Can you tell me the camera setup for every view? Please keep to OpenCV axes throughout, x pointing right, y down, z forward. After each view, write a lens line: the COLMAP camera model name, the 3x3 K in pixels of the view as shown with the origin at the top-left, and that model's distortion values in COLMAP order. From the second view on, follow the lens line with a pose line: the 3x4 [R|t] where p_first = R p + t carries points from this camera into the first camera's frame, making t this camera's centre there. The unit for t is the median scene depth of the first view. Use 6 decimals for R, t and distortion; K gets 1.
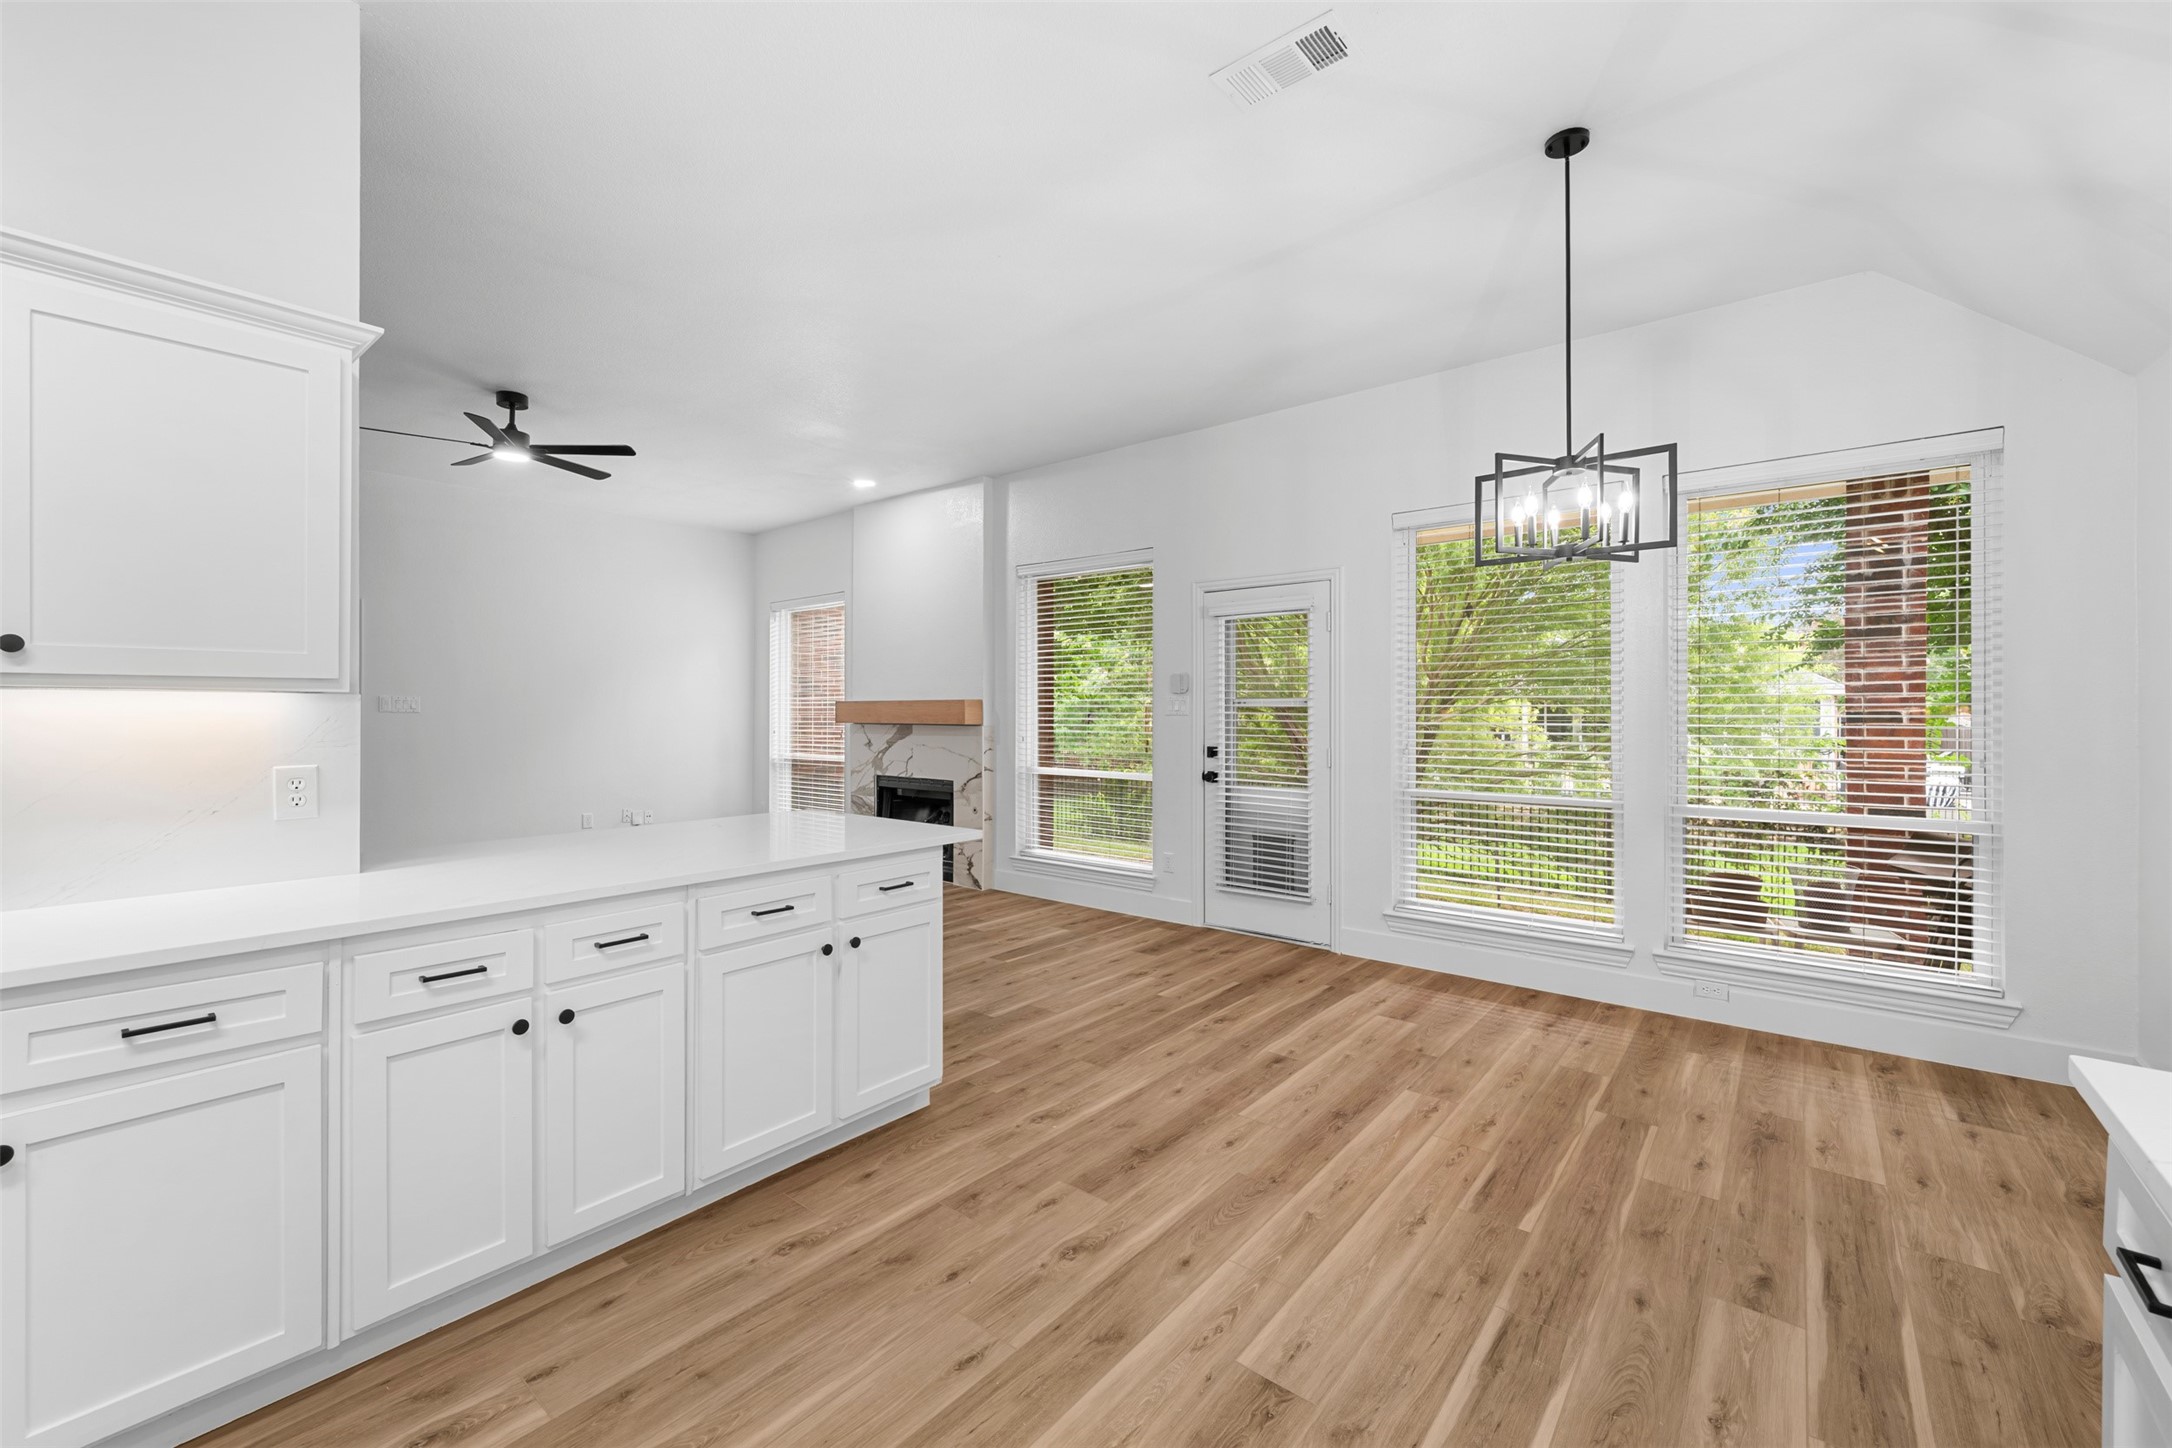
lens RADIAL K [[875.9, 0, 1078.5], [0, 875.9, 706.4], [0, 0, 1]] dist [-0.001048, -0.000395]
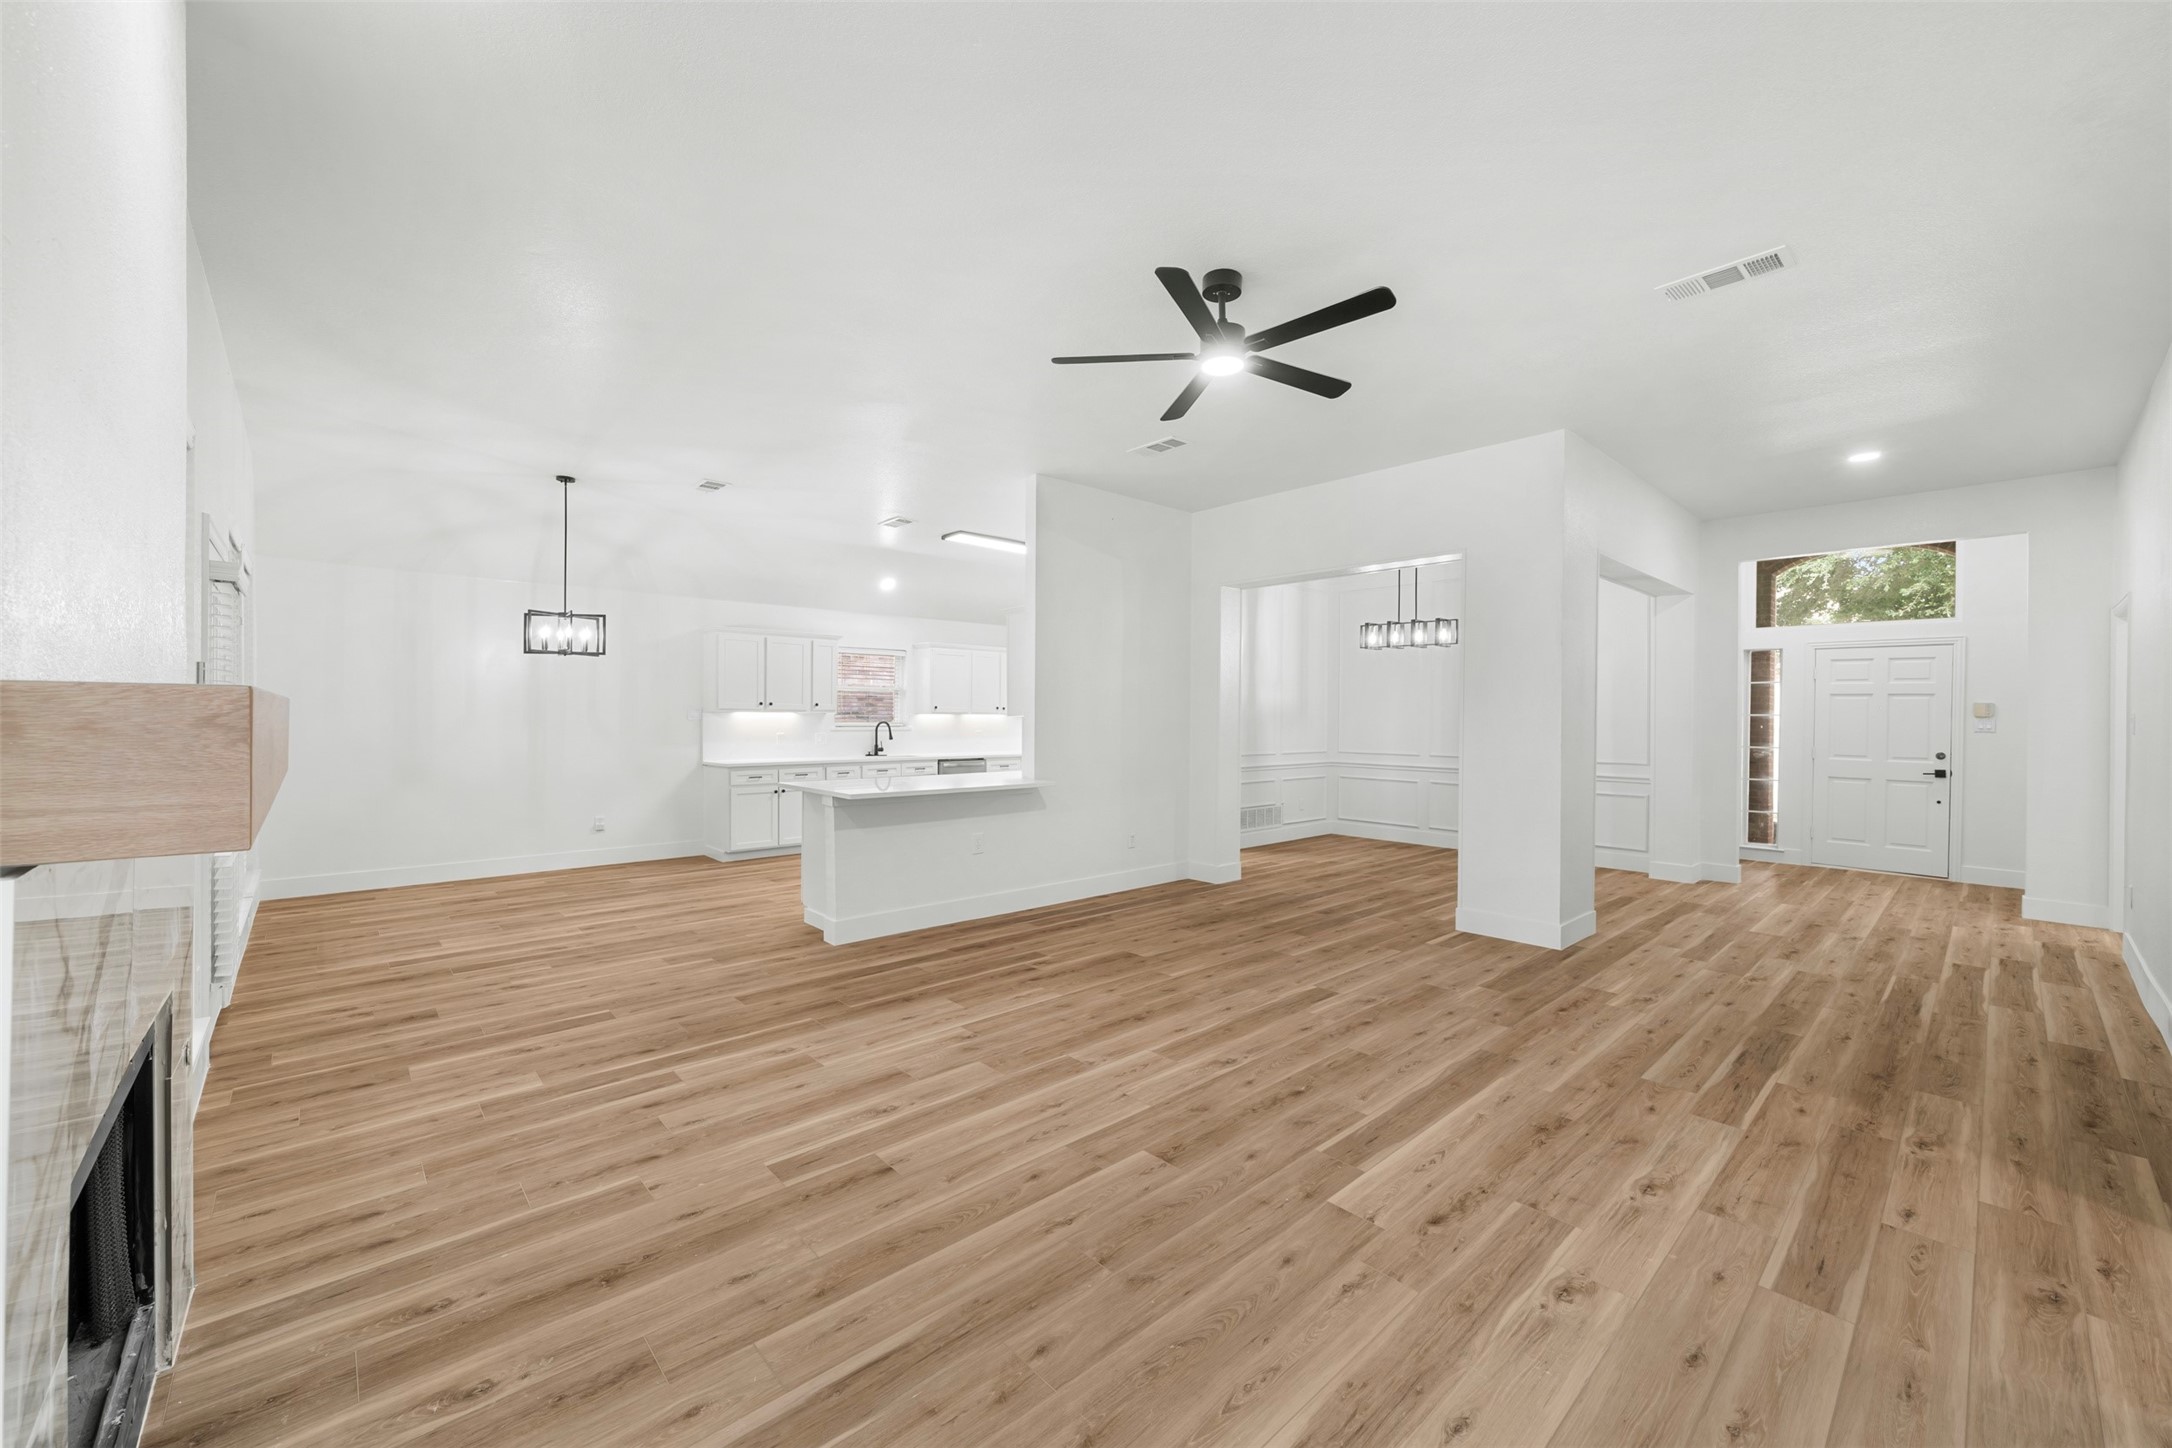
lens RADIAL K [[841.3, 0, 1085.6], [0, 841.3, 720.8], [0, 0, 1]] dist [-0.002660, 0.000173]
pose [[-0.990517, -0.008900, 0.137104, -0.975613], [-0.008703, 0.999960, 0.002036, -0.004568], [-0.137117, 0.000823, -0.990555, 2.582125]]
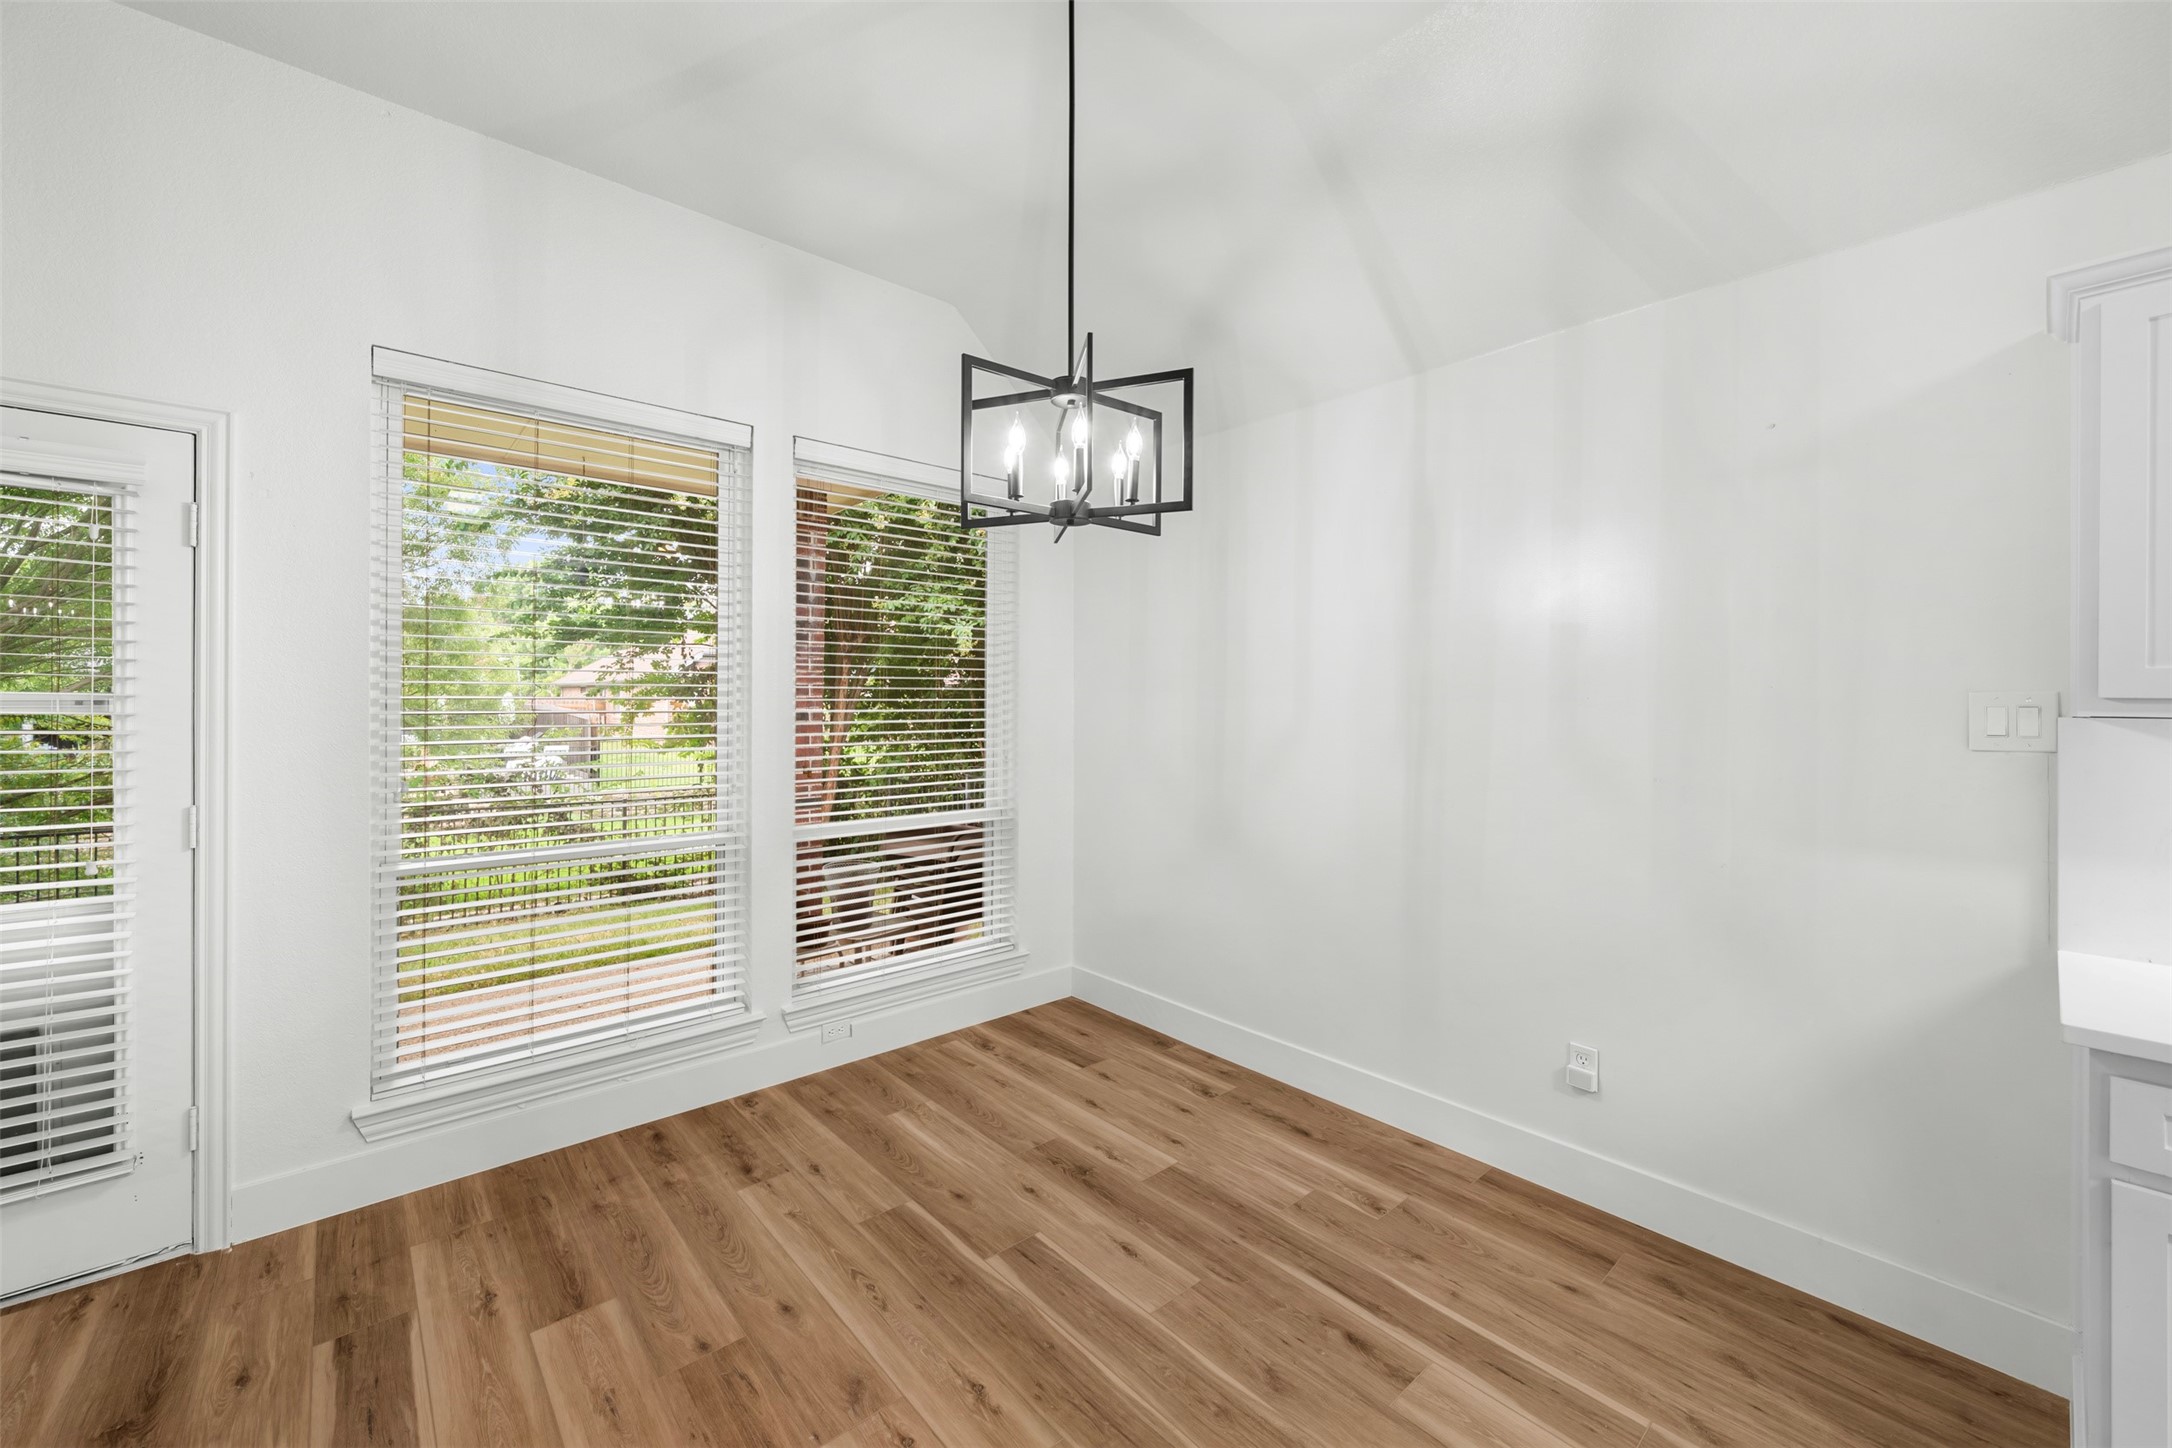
lens RADIAL K [[850.4, 0, 1073.8], [0, 850.4, 698.1], [0, 0, 1]] dist [-0.001974, -0.000017]
pose [[0.162368, 0.001848, 0.986729, -0.108757], [-0.011652, 0.999932, 0.000045, -0.020220], [-0.986662, -0.011505, 0.162378, 0.742775]]
